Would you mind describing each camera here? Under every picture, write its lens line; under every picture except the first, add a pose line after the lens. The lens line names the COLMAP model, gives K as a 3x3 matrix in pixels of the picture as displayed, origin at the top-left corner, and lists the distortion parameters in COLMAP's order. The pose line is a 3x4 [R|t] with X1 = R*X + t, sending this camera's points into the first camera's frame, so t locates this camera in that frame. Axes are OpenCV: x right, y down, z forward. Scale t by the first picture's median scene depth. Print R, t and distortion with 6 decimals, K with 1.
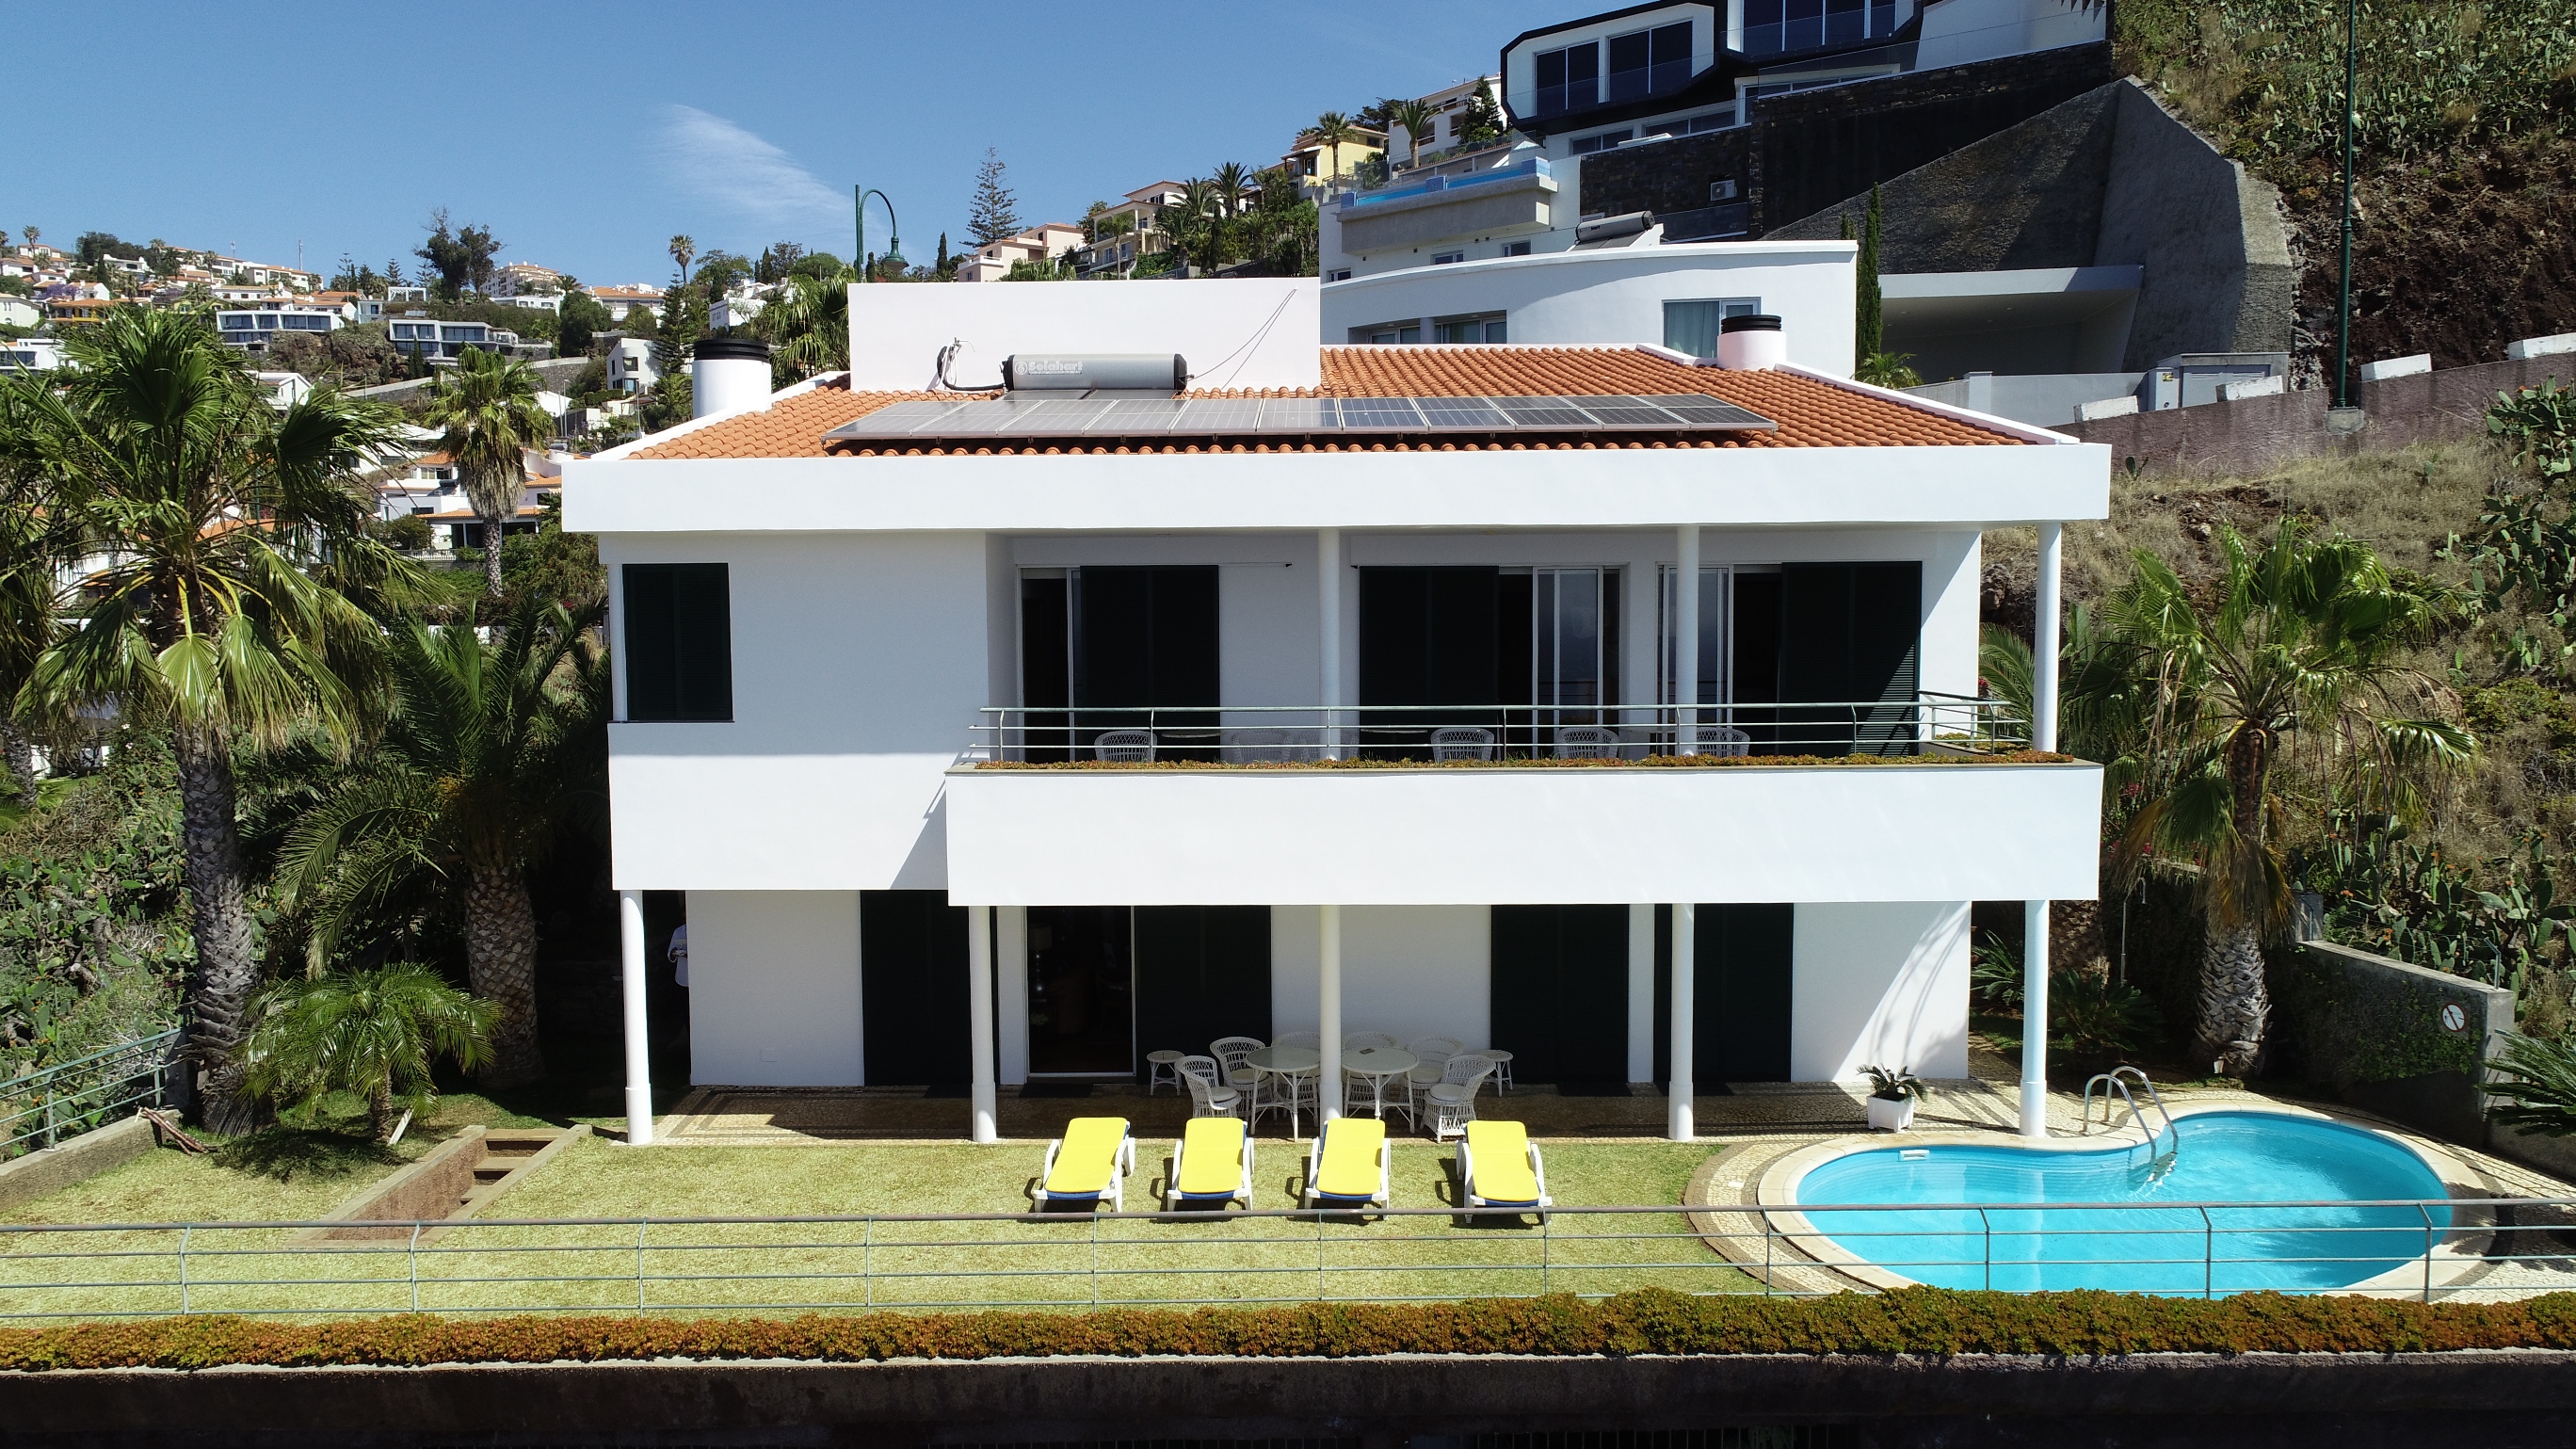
lens RADIAL K [[1727.7, 0, 1278.7], [0, 1727.7, 724.1], [0, 0, 1]] dist [-0.000942, 0.001709]
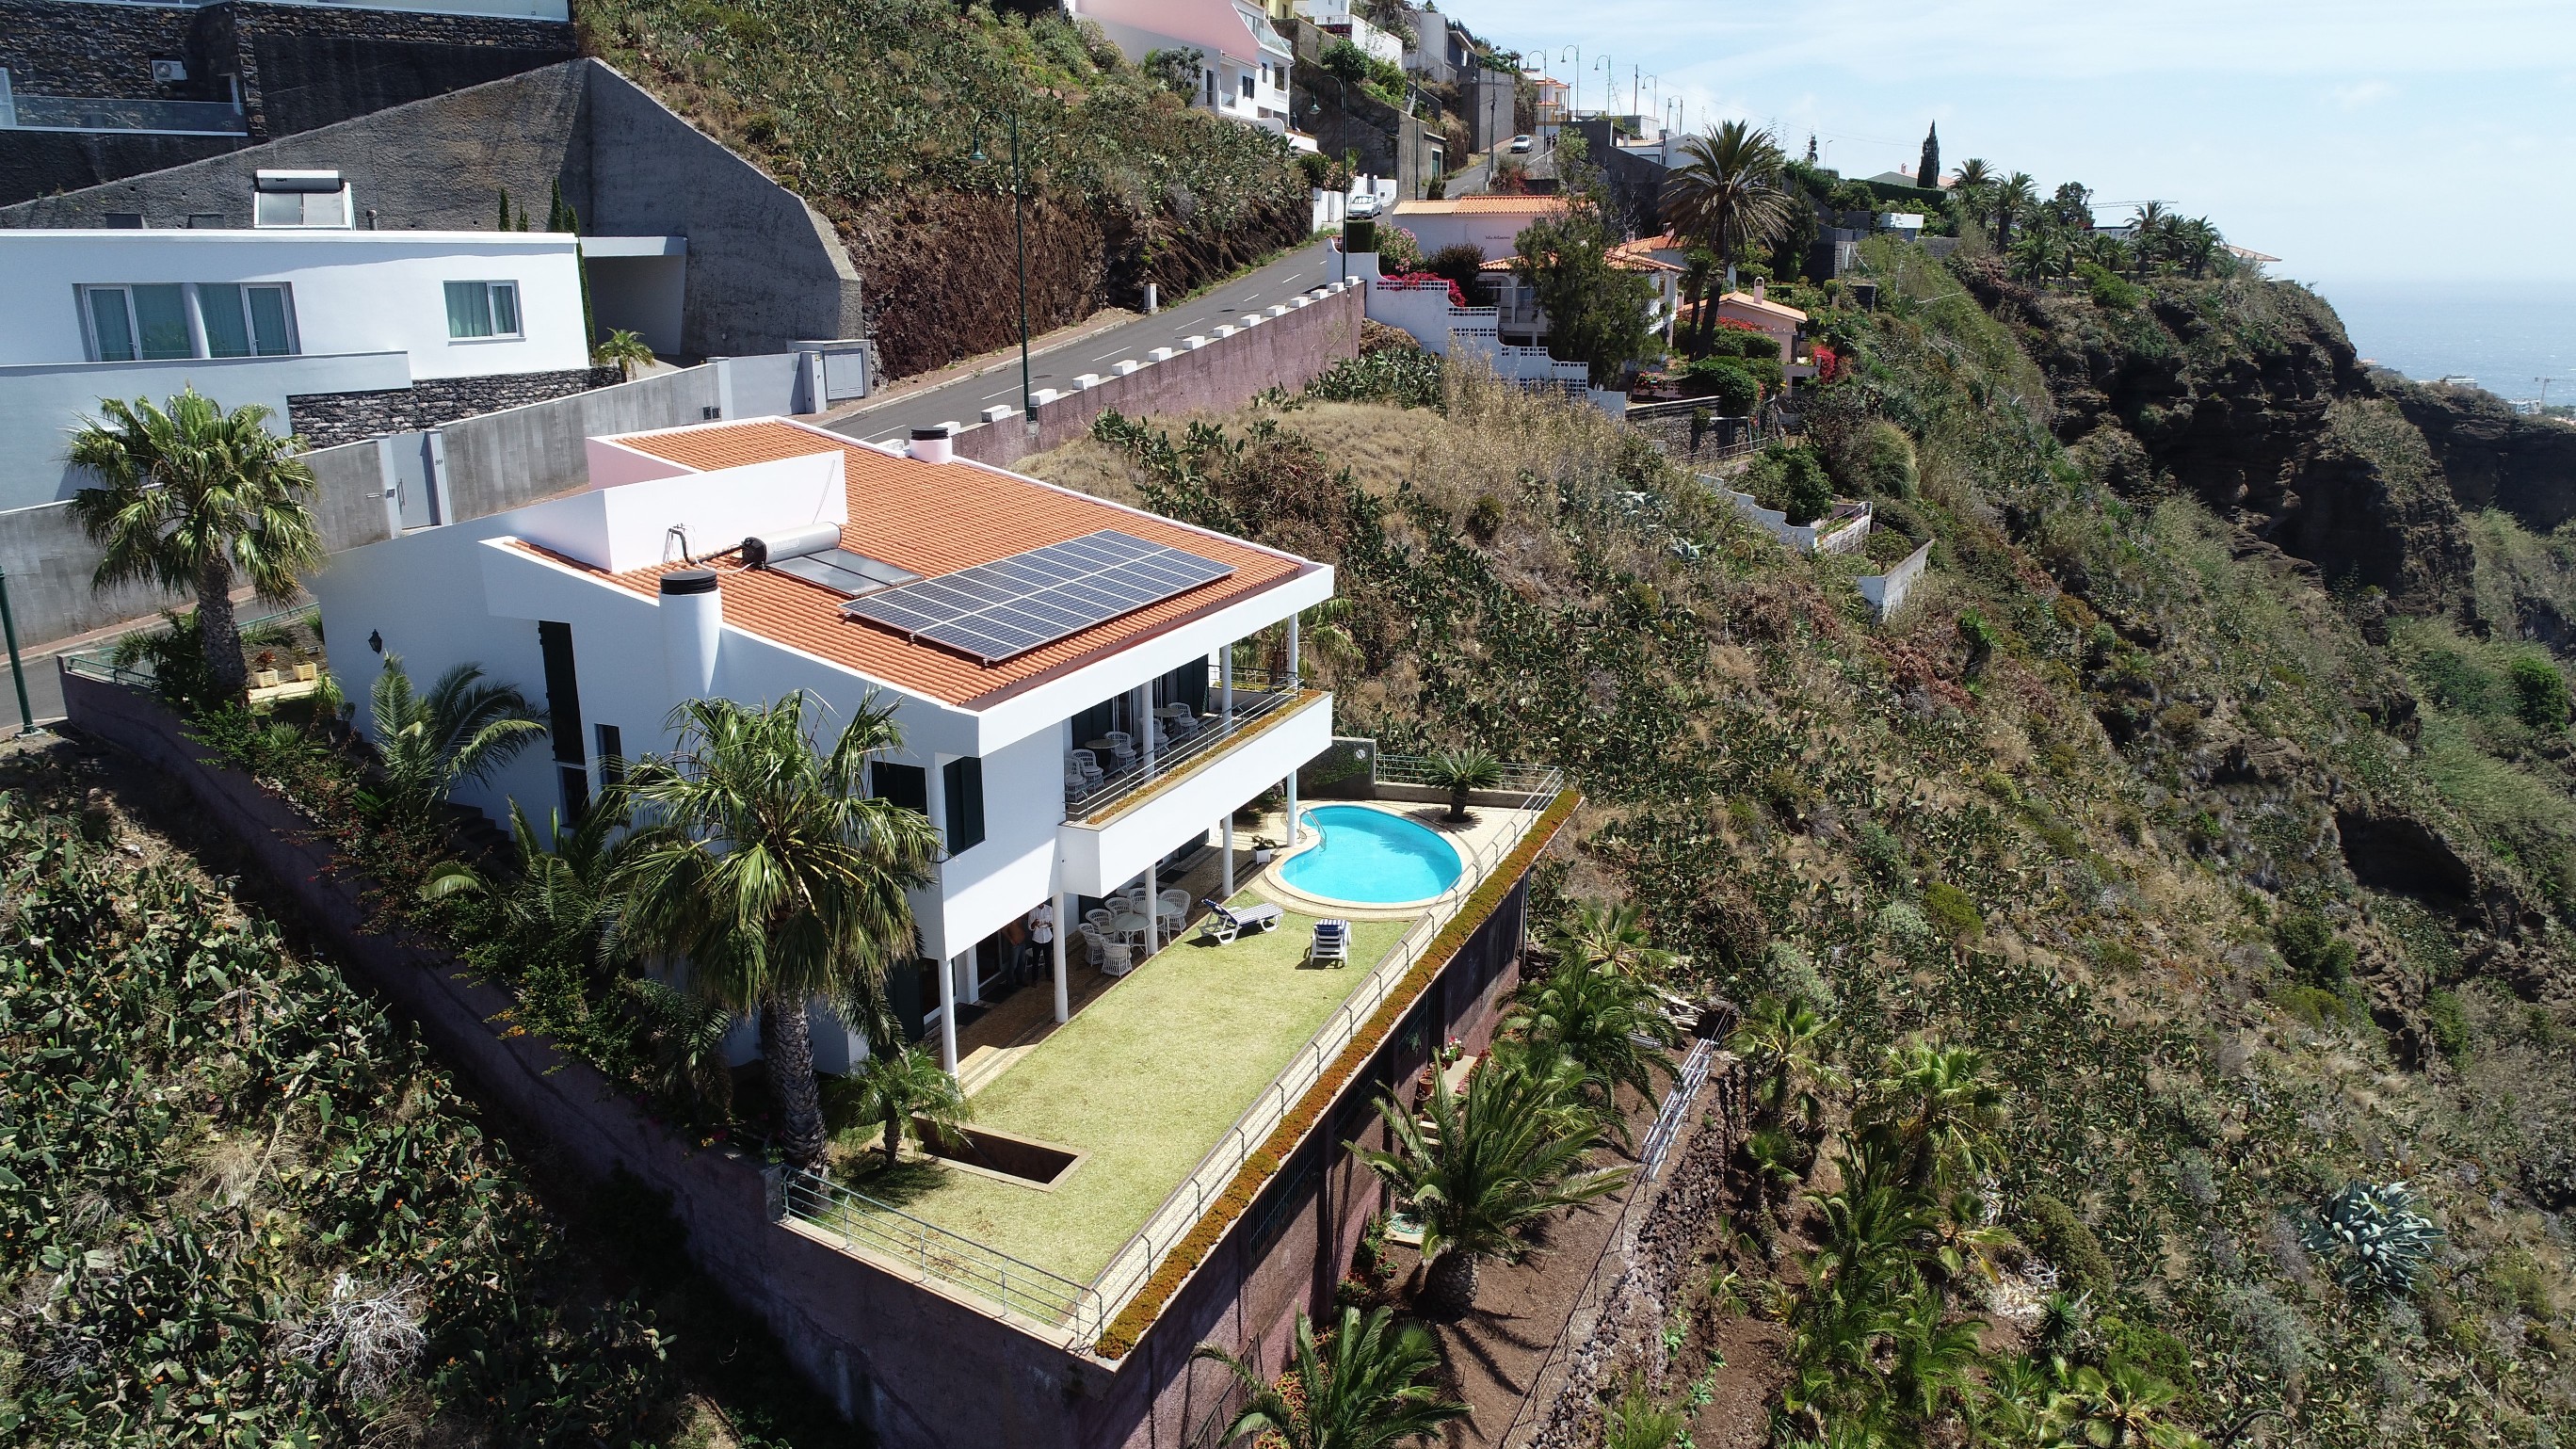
lens RADIAL K [[1727.7, 0, 1278.7], [0, 1727.7, 724.1], [0, 0, 1]] dist [-0.000942, 0.001709]
pose [[0.394196, -0.236030, 0.888200, -0.946433], [0.068324, 0.971310, 0.227793, -0.269463], [-0.916483, -0.029110, 0.399013, 0.042128]]
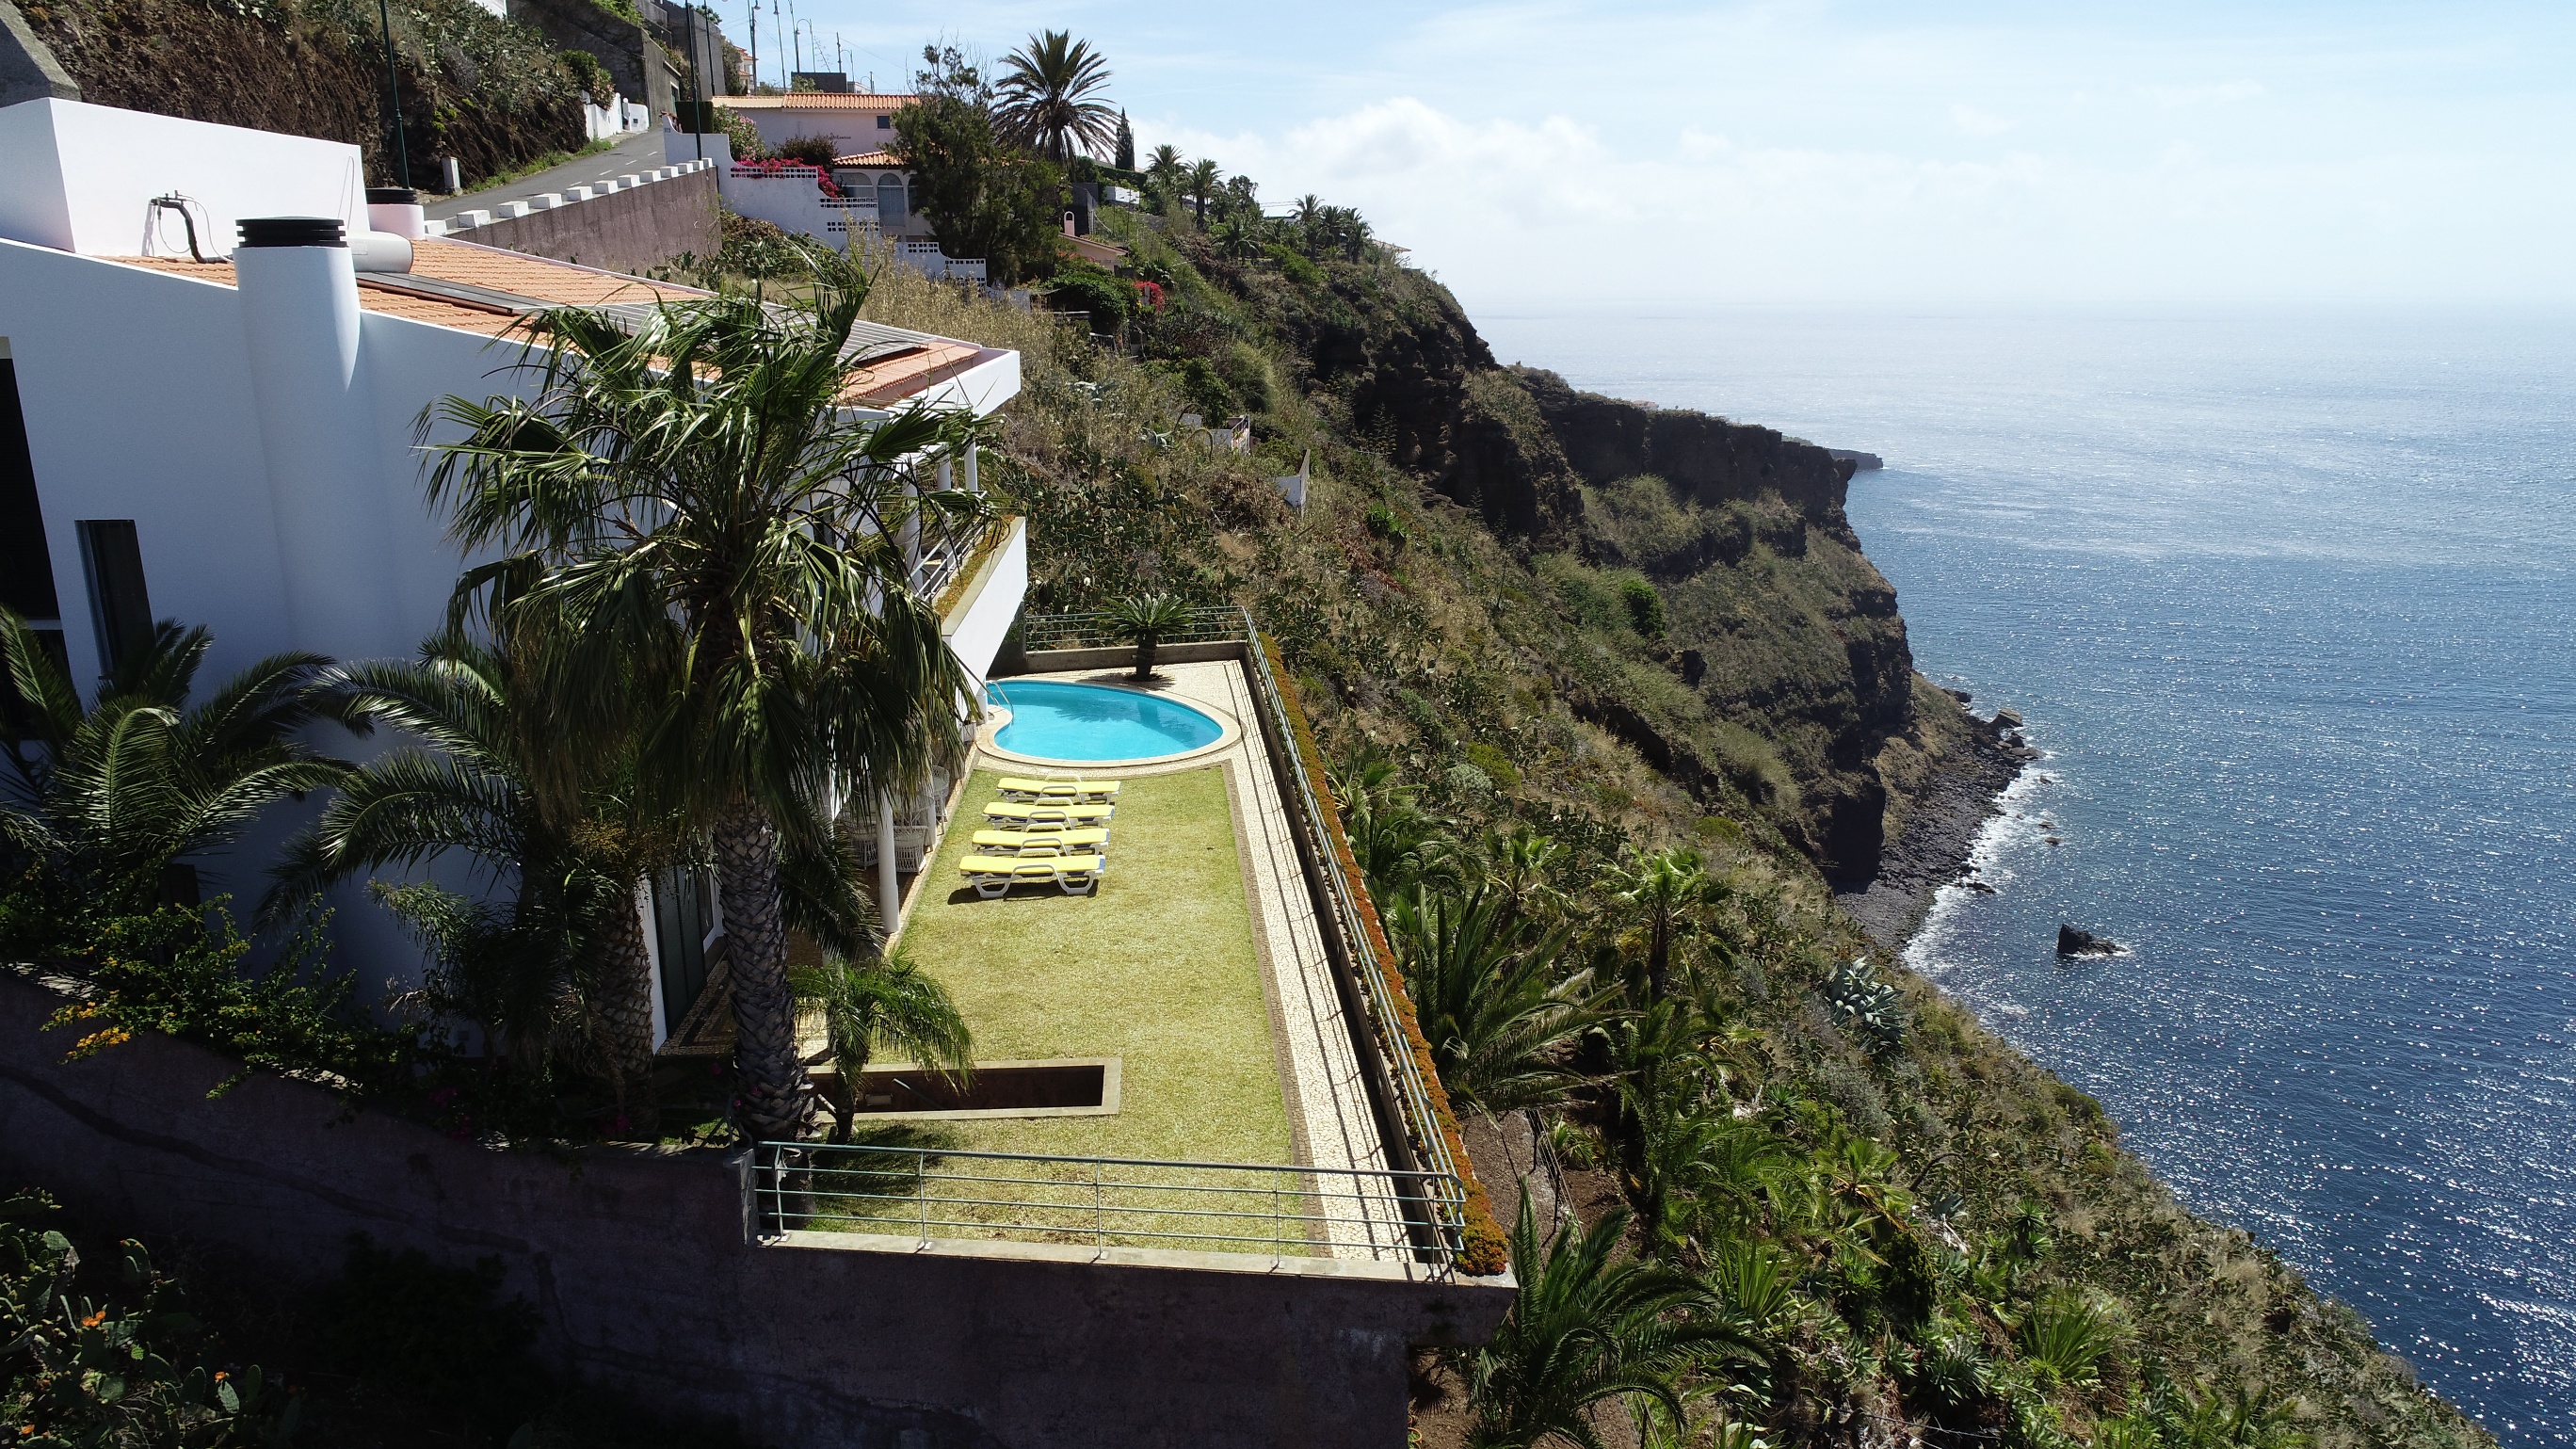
lens RADIAL K [[1727.7, 0, 1278.7], [0, 1727.7, 724.1], [0, 0, 1]] dist [-0.000942, 0.001709]
pose [[-0.072499, -0.242377, 0.967470, -0.802063], [0.081952, 0.965294, 0.247973, -0.113748], [-0.993996, 0.097264, -0.050119, 0.446958]]
